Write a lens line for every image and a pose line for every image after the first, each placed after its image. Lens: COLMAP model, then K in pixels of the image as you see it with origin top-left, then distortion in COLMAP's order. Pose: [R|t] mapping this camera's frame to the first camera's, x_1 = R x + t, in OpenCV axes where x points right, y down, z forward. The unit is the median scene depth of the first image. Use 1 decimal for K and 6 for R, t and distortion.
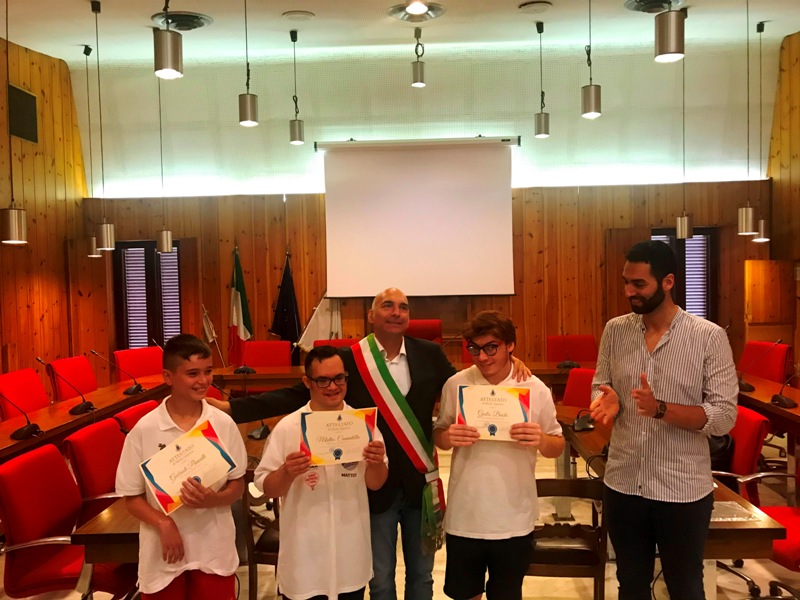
lens RADIAL K [[661.4, 0, 401.2], [0, 661.4, 303.0], [0, 0, 1]] dist [0.032002, -0.045716]
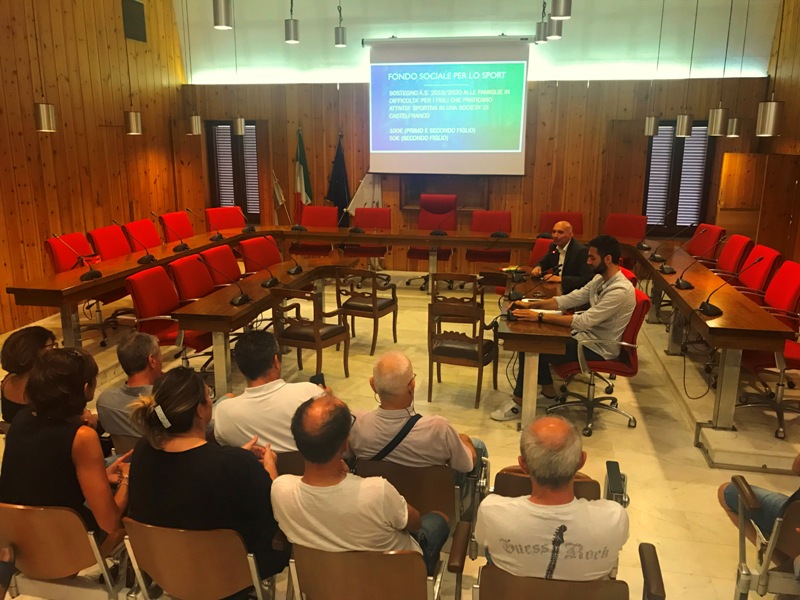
lens RADIAL K [[661.4, 0, 394.8], [0, 661.4, 301.3], [0, 0, 1]] dist [0.032002, -0.045716]
pose [[0.986416, 0.065241, -0.150752, 0.134842], [-0.033665, 0.978556, 0.203211, -0.025861], [0.160777, -0.195375, 0.967460, -0.232076]]
